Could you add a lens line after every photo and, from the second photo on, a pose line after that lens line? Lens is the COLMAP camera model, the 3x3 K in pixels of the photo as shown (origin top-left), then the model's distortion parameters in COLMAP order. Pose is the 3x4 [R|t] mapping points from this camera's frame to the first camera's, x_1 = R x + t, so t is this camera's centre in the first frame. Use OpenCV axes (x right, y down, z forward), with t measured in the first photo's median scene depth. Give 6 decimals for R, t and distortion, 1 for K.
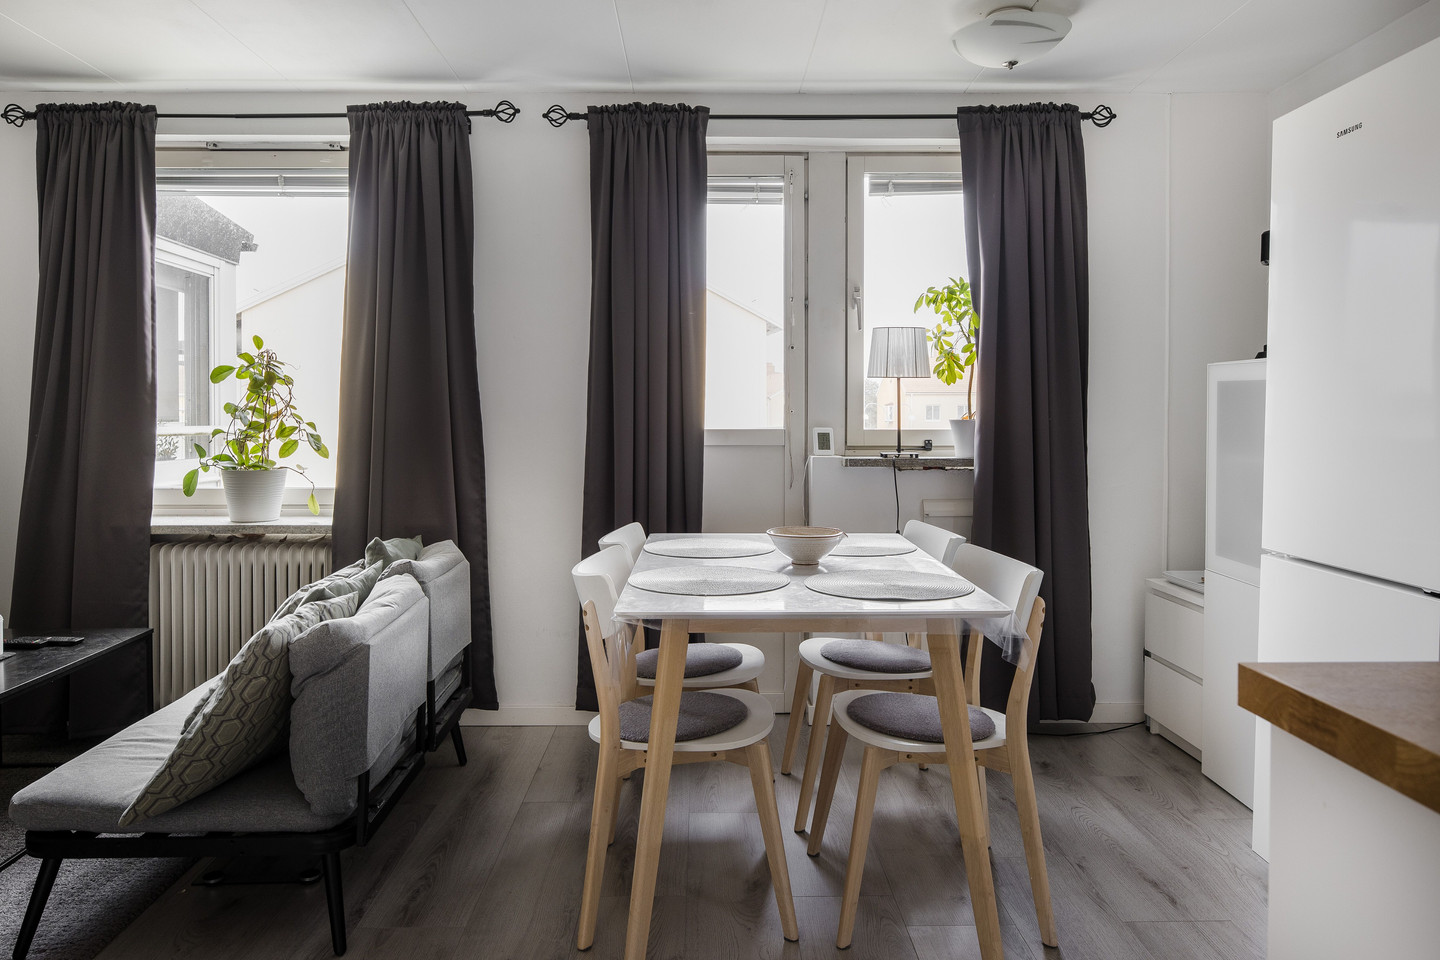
lens RADIAL K [[980.6, 0, 712.7], [0, 980.6, 420.3], [0, 0, 1]] dist [-0.003515, 0.000880]
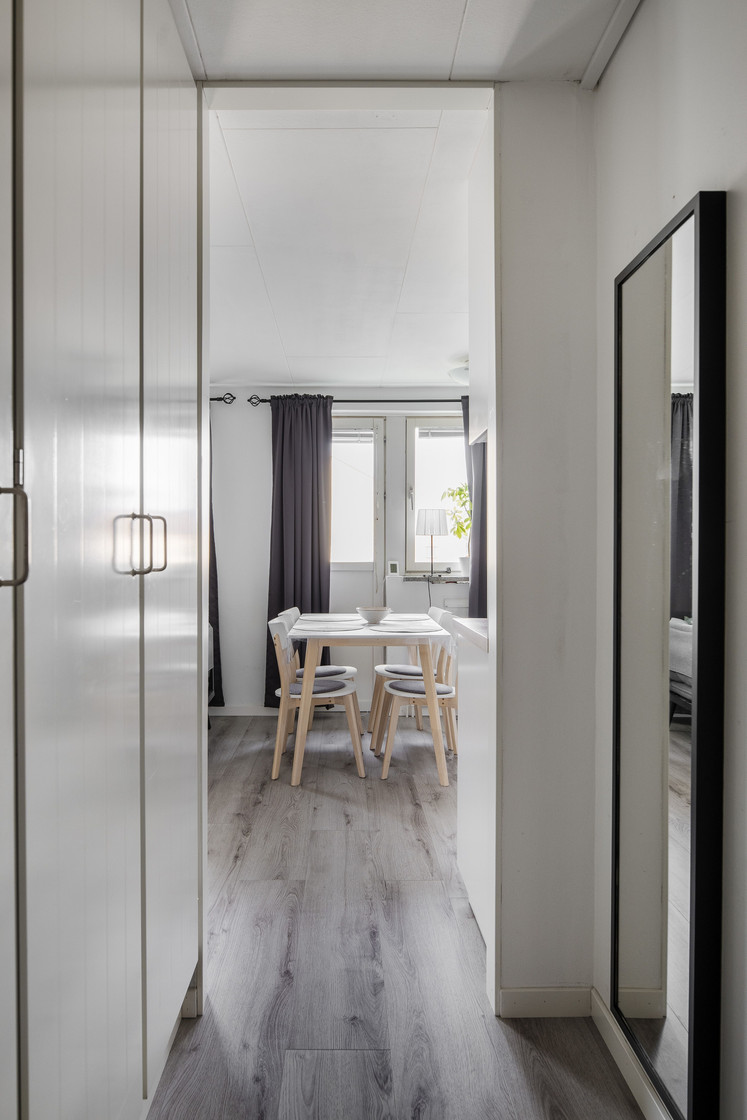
lens RADIAL K [[750.1, 0, 343.1], [0, 750.1, 561.9], [0, 0, 1]] dist [-0.000060, 0.000860]
pose [[0.999927, 0.000434, -0.012043, 0.034235], [-0.000377, 0.999989, 0.004695, 0.002289], [0.012045, -0.004690, 0.999916, -0.488392]]
